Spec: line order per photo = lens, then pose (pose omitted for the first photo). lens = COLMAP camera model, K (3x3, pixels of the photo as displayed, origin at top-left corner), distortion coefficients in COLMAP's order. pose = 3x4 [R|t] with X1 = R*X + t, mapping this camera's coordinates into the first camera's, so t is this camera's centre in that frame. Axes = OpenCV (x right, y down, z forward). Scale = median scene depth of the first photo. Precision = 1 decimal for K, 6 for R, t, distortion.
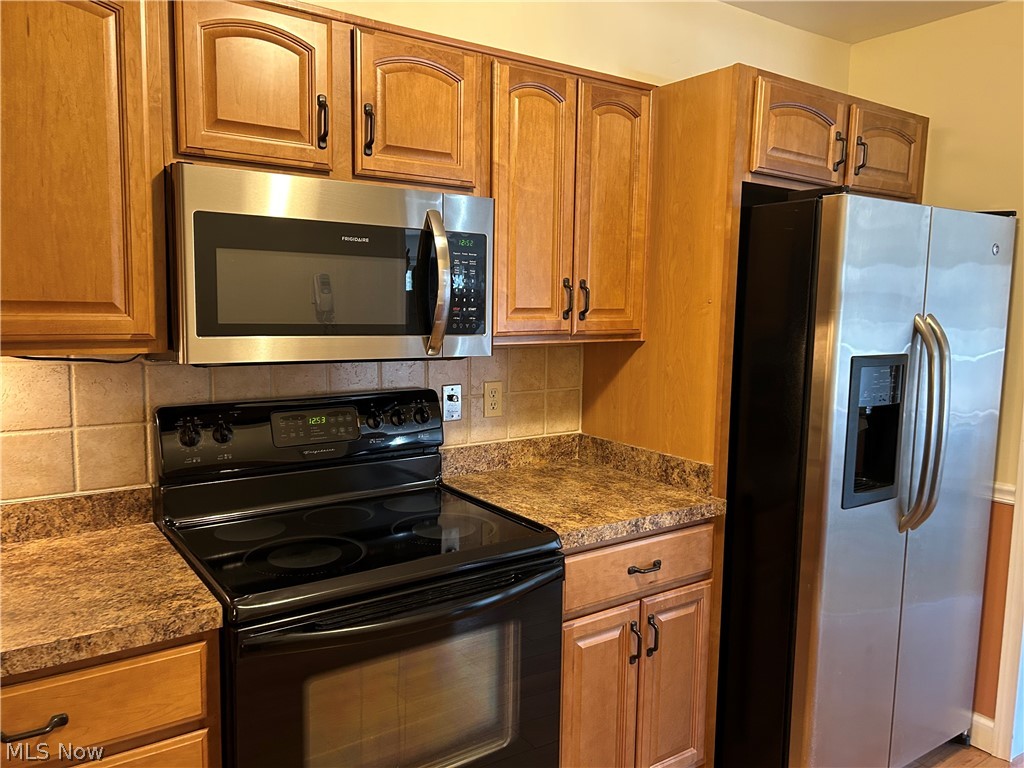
lens RADIAL K [[763.0, 0, 512.0], [0, 763.0, 384.0], [0, 0, 1]] dist [-0.004938, -0.041500]
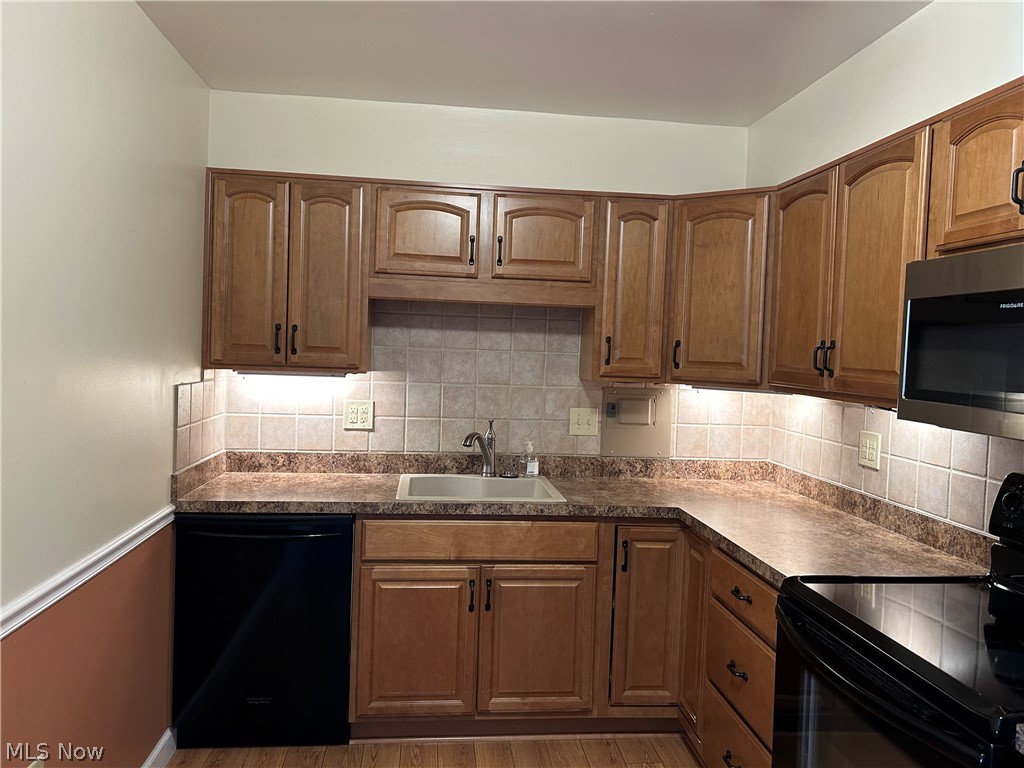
lens RADIAL K [[788.6, 0, 512.0], [0, 788.6, 384.0], [0, 0, 1]] dist [0.002894, 0.001071]
pose [[-0.475126, 0.001291, -0.879917, 0.925595], [-0.142178, 0.986746, 0.078219, -0.083818], [0.868355, 0.162268, -0.468645, 0.932413]]
